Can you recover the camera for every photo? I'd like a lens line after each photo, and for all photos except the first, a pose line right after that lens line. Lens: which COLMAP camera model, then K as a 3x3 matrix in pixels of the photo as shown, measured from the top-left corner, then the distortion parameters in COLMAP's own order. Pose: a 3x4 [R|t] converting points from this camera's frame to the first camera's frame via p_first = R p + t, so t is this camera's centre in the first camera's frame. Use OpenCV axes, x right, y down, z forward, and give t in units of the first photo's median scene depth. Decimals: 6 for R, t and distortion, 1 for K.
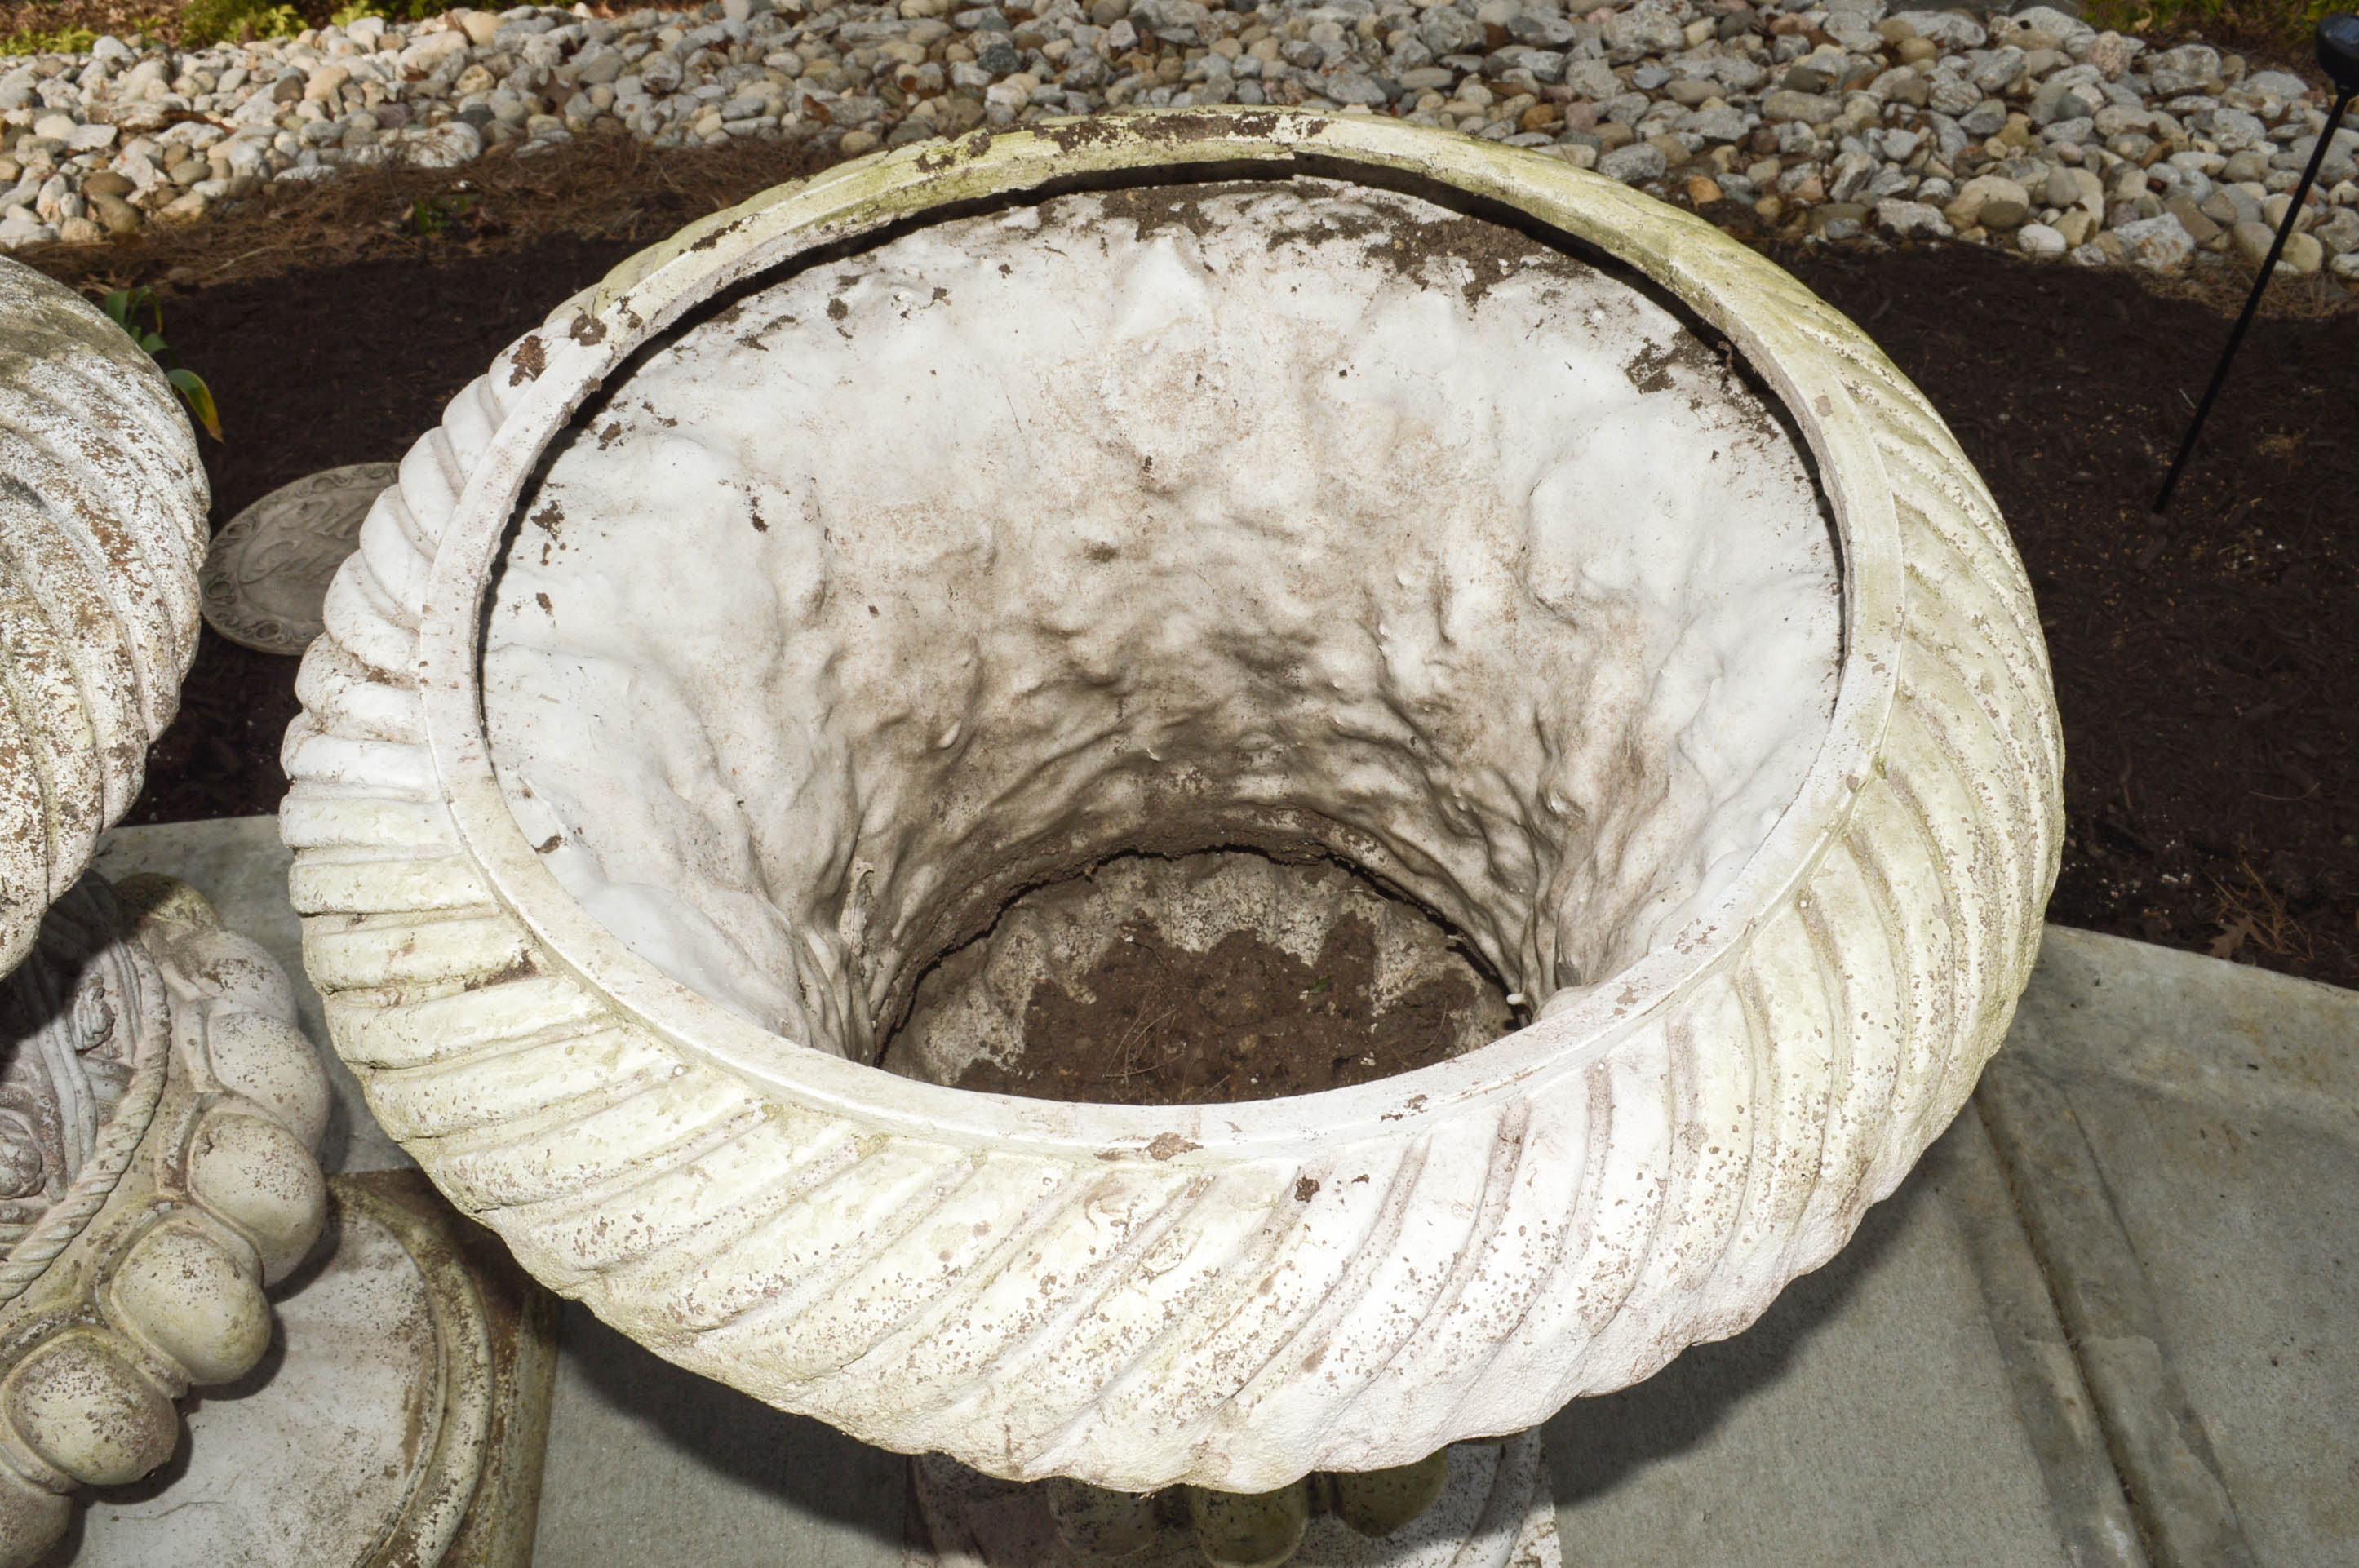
lens RADIAL K [[1935.6, 0, 1175.2], [0, 1935.6, 788.3], [0, 0, 1]] dist [-0.075144, -0.000172]
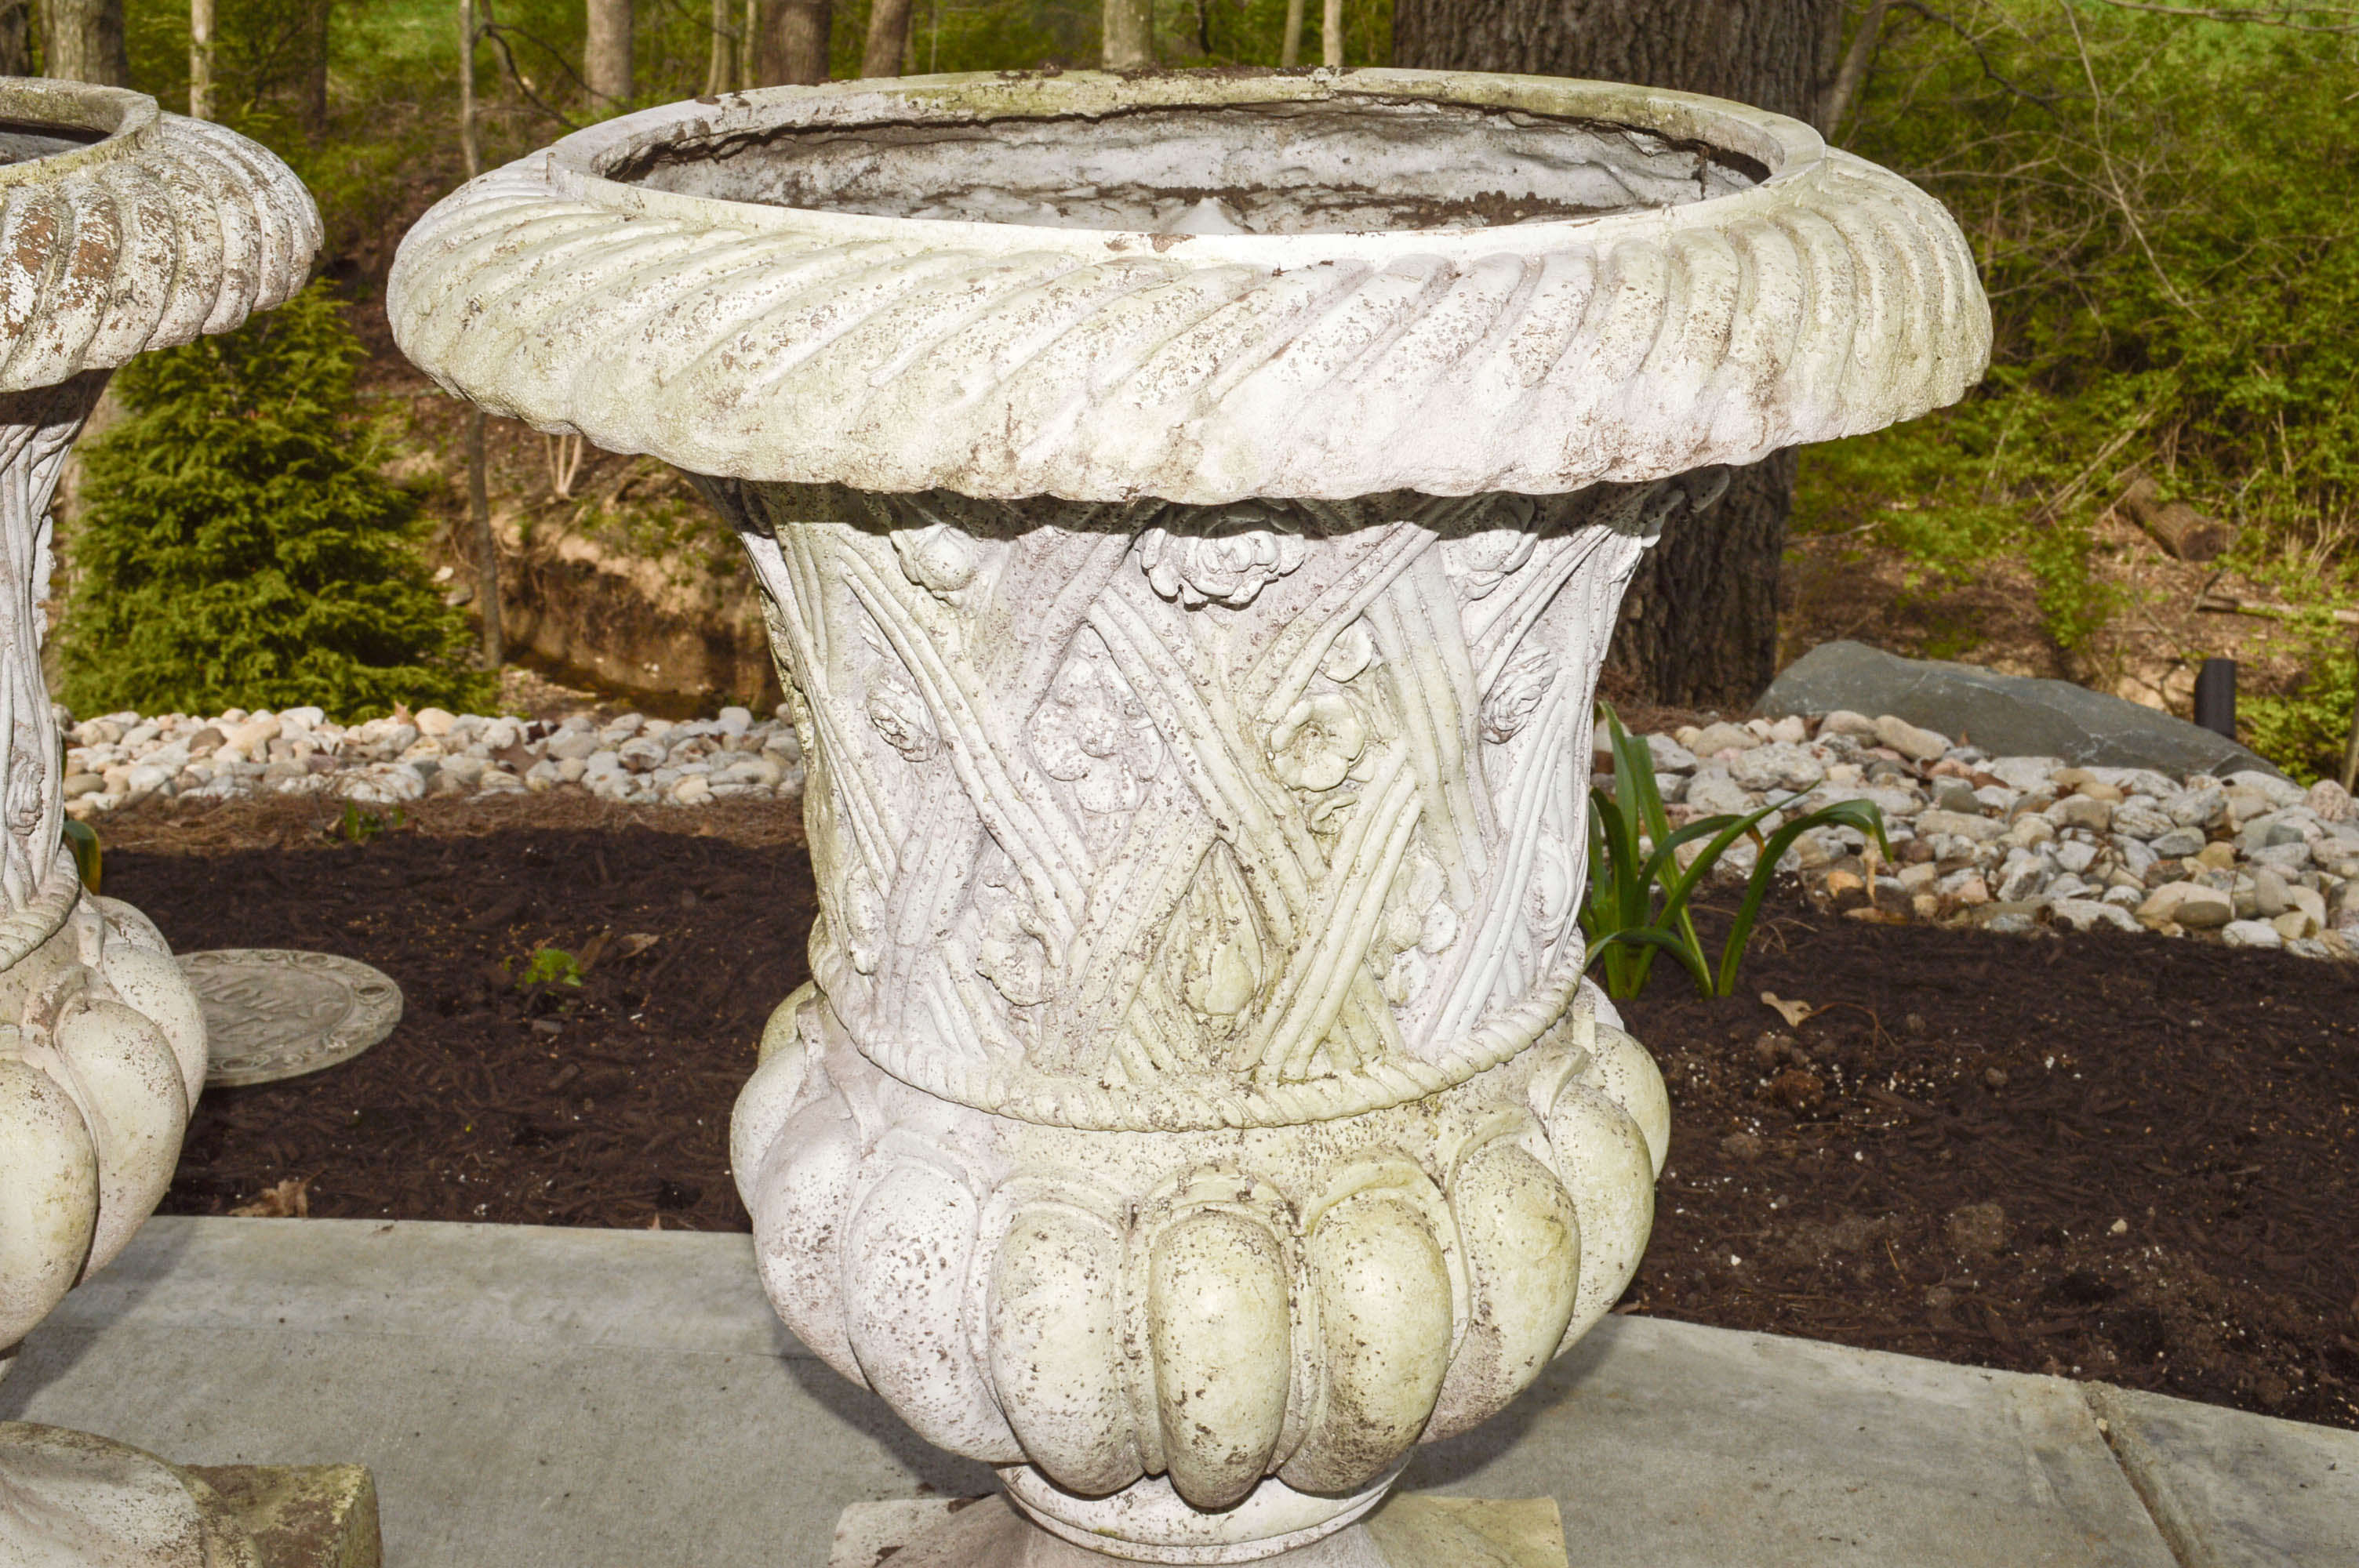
lens RADIAL K [[2627.6, 0, 1182.2], [0, 2627.6, 770.9], [0, 0, 1]] dist [-0.046194, 0.000000]
pose [[0.997868, 0.057999, -0.029929, 0.013023], [-0.065238, 0.872820, -0.483662, 0.222749], [-0.001929, 0.484584, 0.874743, -0.046070]]
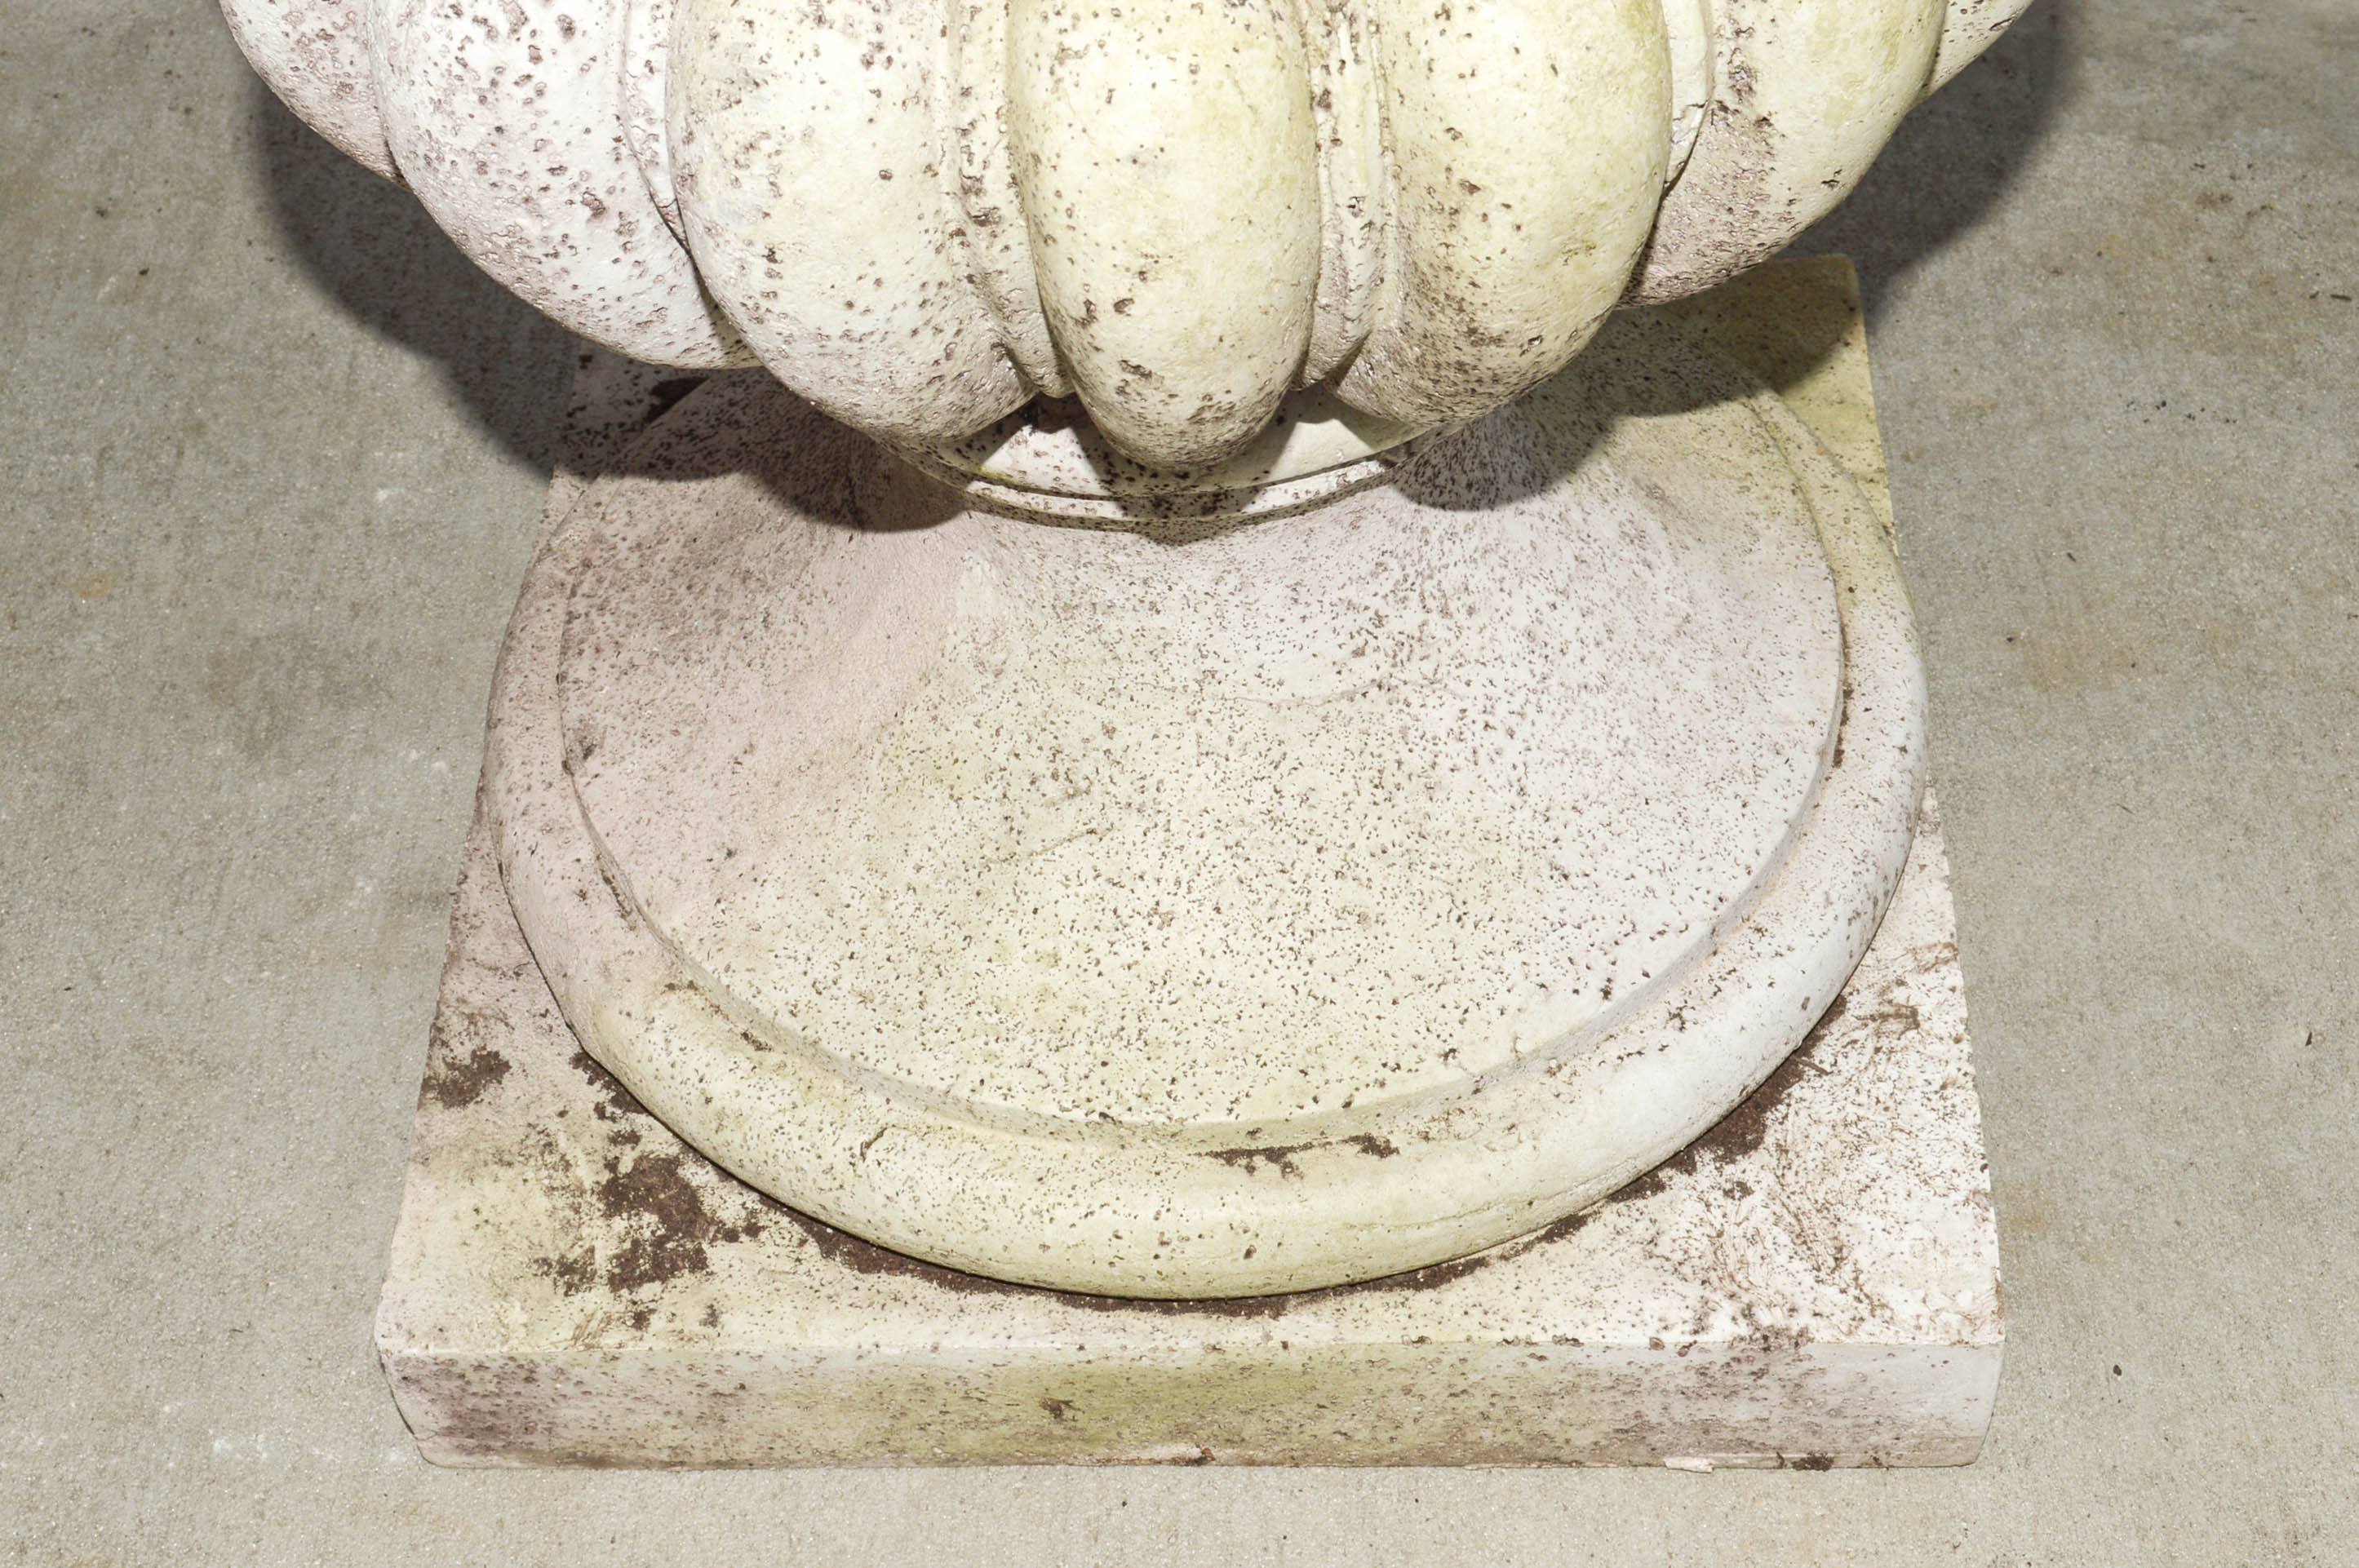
lens RADIAL K [[3633.8, 0, 1174.6], [0, 3633.8, 789.9], [0, 0, 1]] dist [-0.017611, 0.000000]
pose [[0.998198, 0.045194, -0.039467, 0.023340], [-0.045646, 0.998901, -0.010623, 0.157774], [0.038943, 0.012405, 0.999164, 0.075597]]
